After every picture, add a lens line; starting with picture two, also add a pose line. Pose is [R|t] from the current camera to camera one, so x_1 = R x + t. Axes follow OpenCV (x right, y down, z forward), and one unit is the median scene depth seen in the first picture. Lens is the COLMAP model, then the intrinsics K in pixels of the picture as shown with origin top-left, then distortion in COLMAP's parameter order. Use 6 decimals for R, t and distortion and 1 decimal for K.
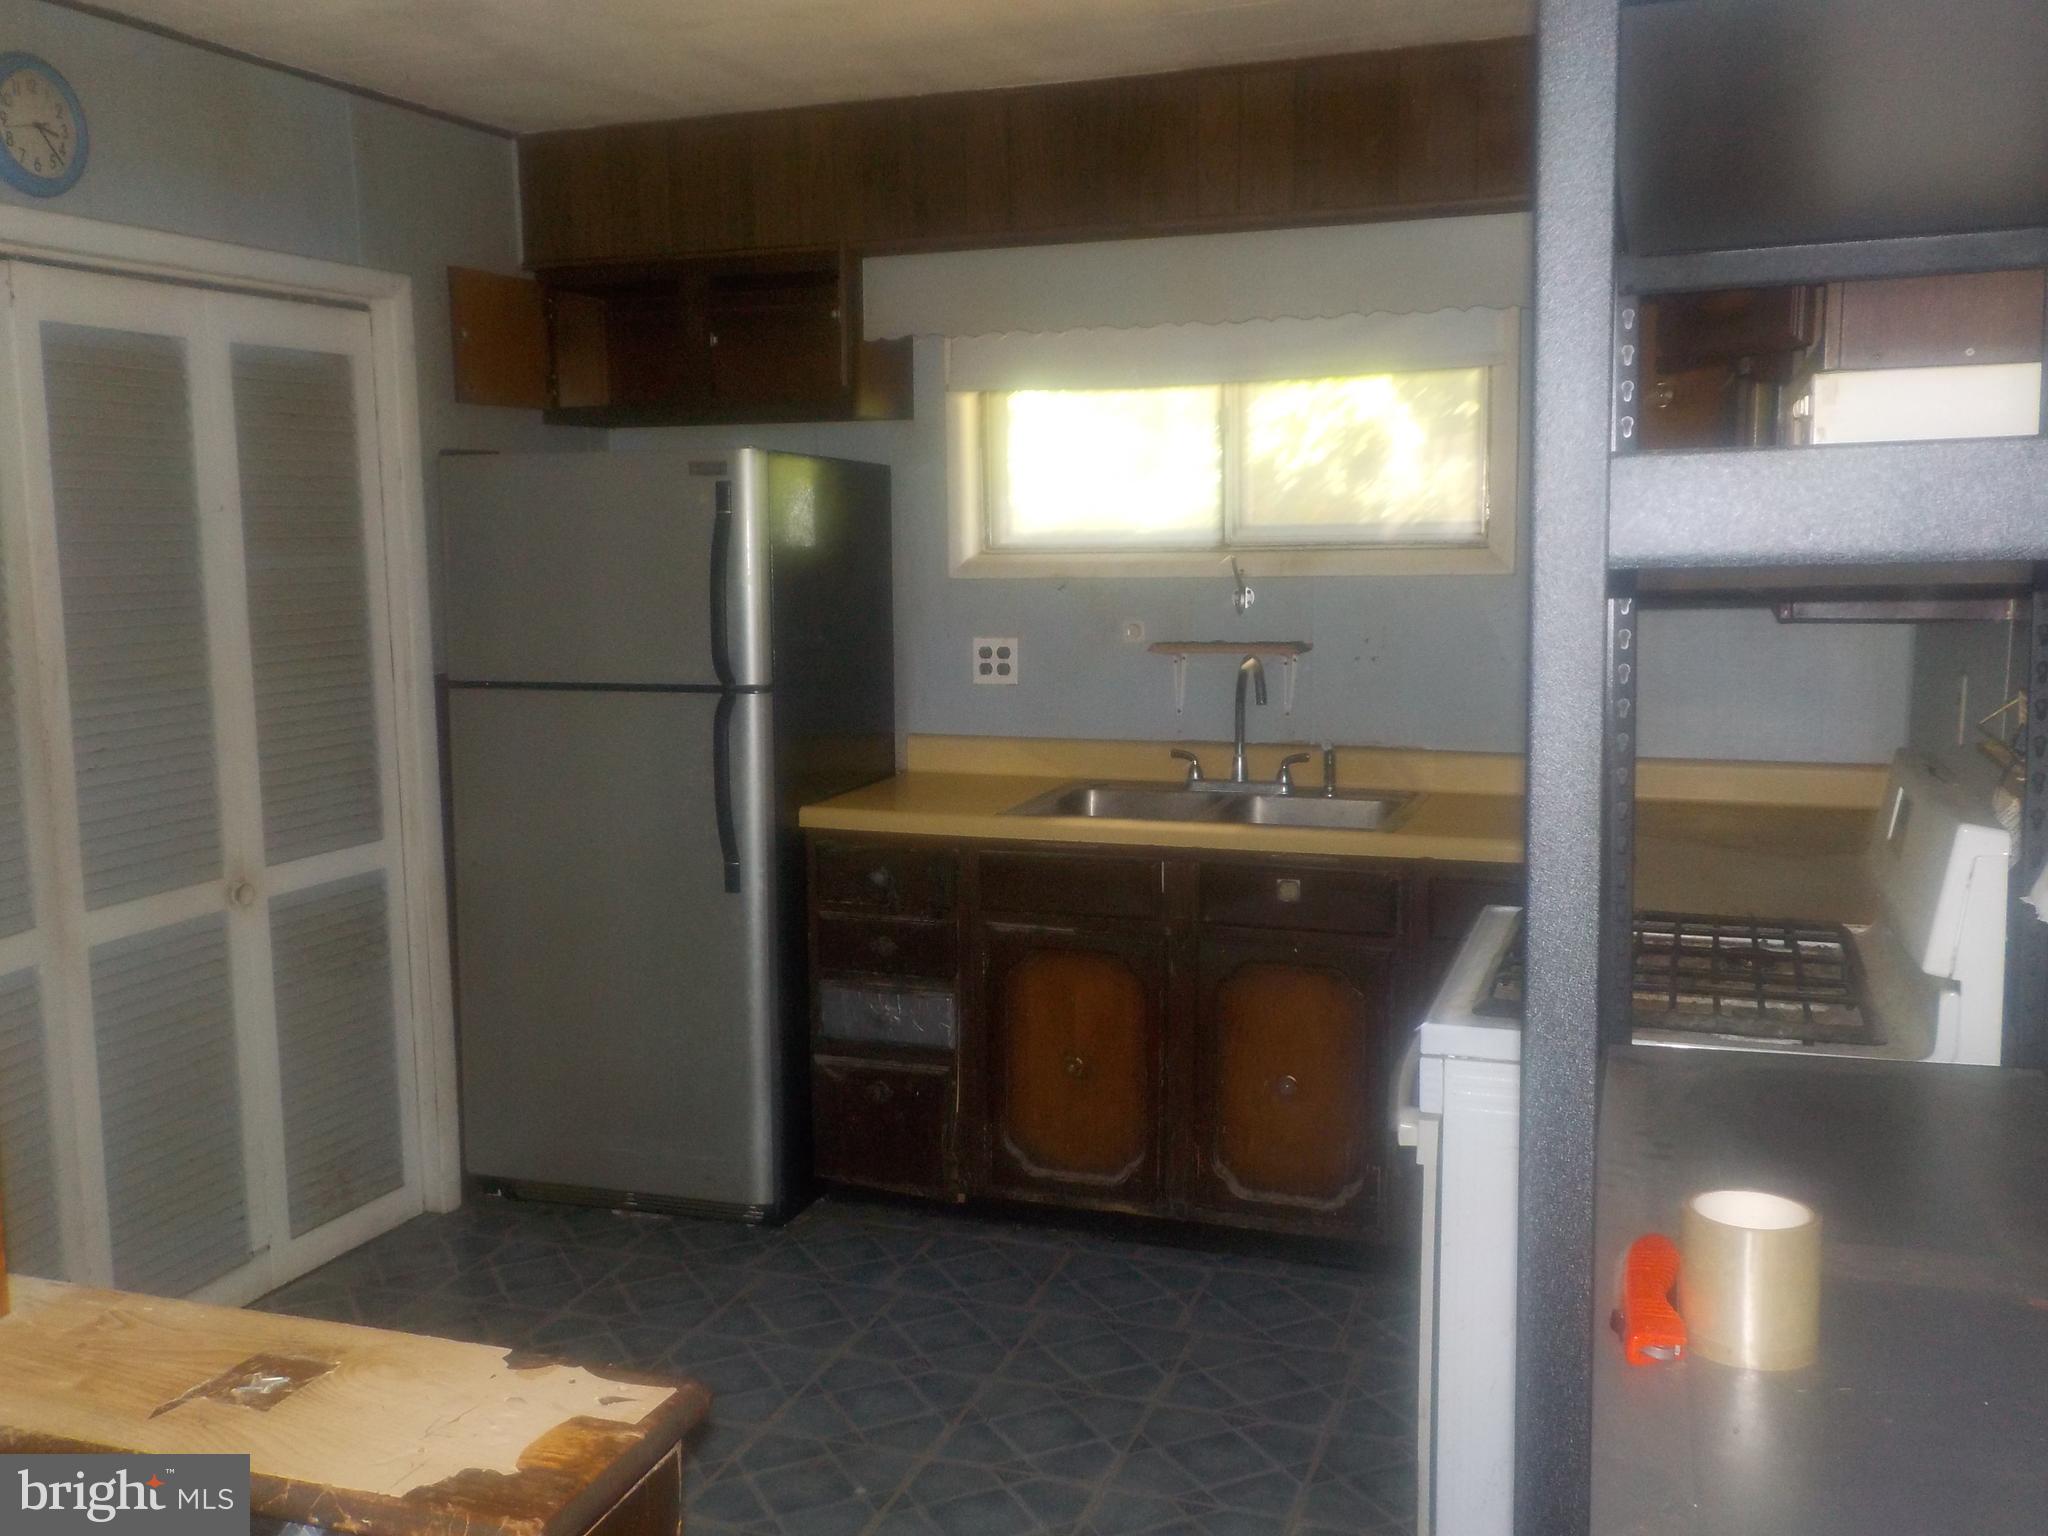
lens RADIAL K [[1874.9, 0, 1025.4], [0, 1874.9, 767.5], [0, 0, 1]] dist [0.040043, 0.000000]
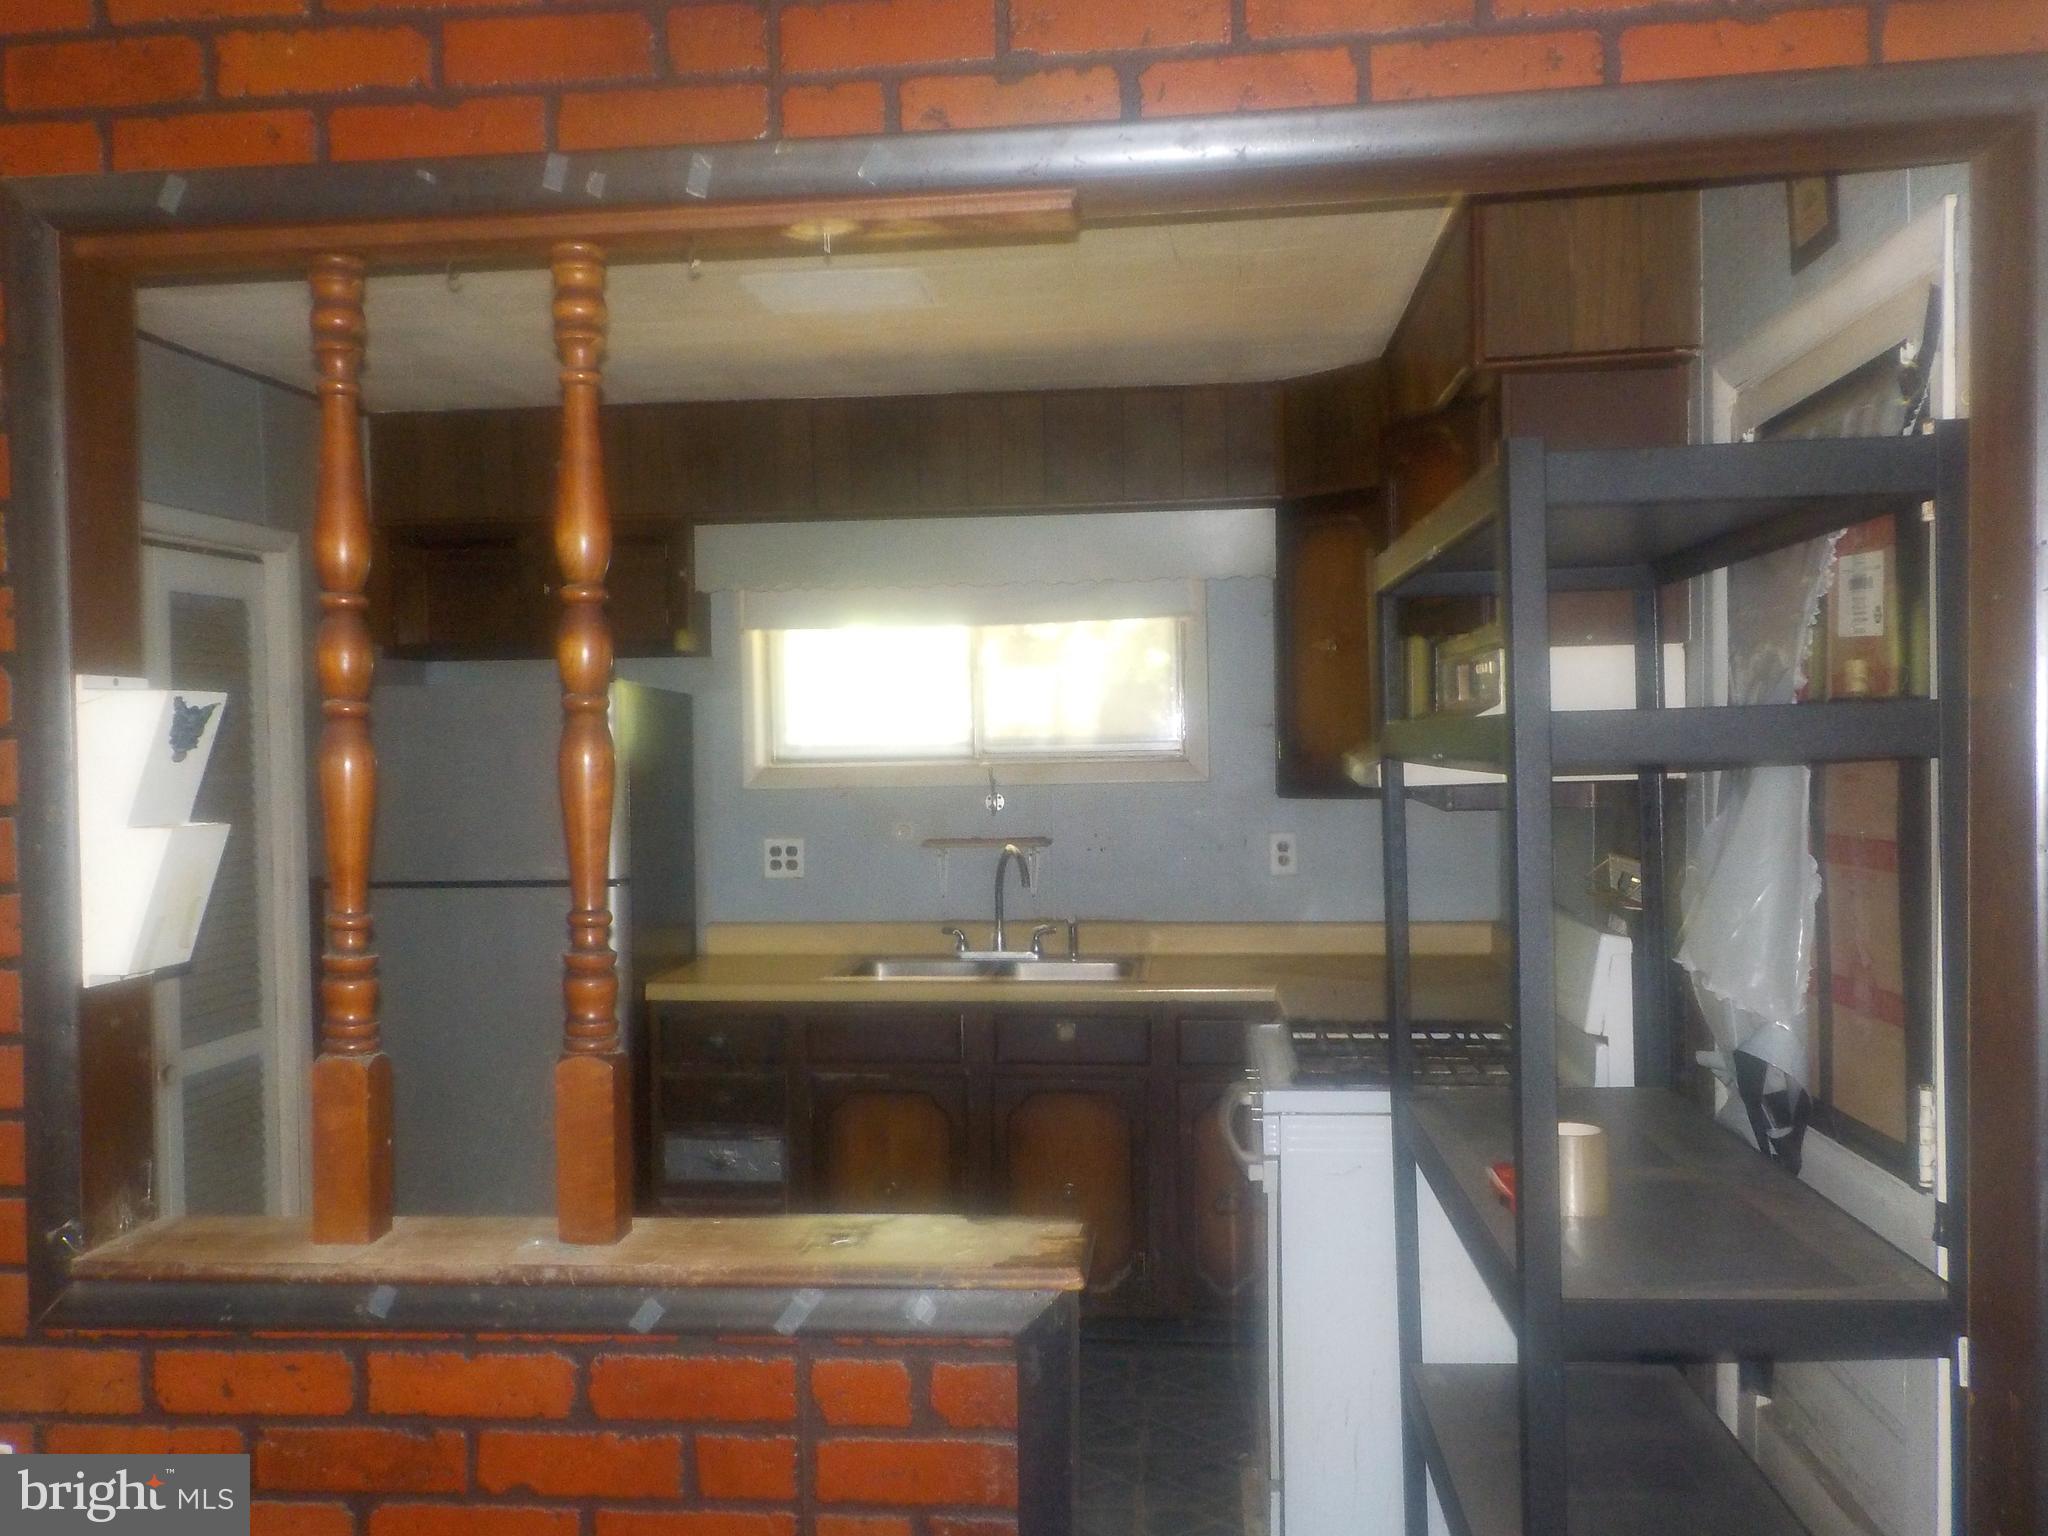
lens RADIAL K [[1874.9, 0, 1020.6], [0, 1874.9, 769.6], [0, 0, 1]] dist [0.040043, 0.000000]
pose [[0.969619, -0.005942, 0.244550, -0.174367], [0.033342, 0.993586, -0.108055, 0.022699], [-0.242339, 0.112926, 0.963597, -0.198321]]
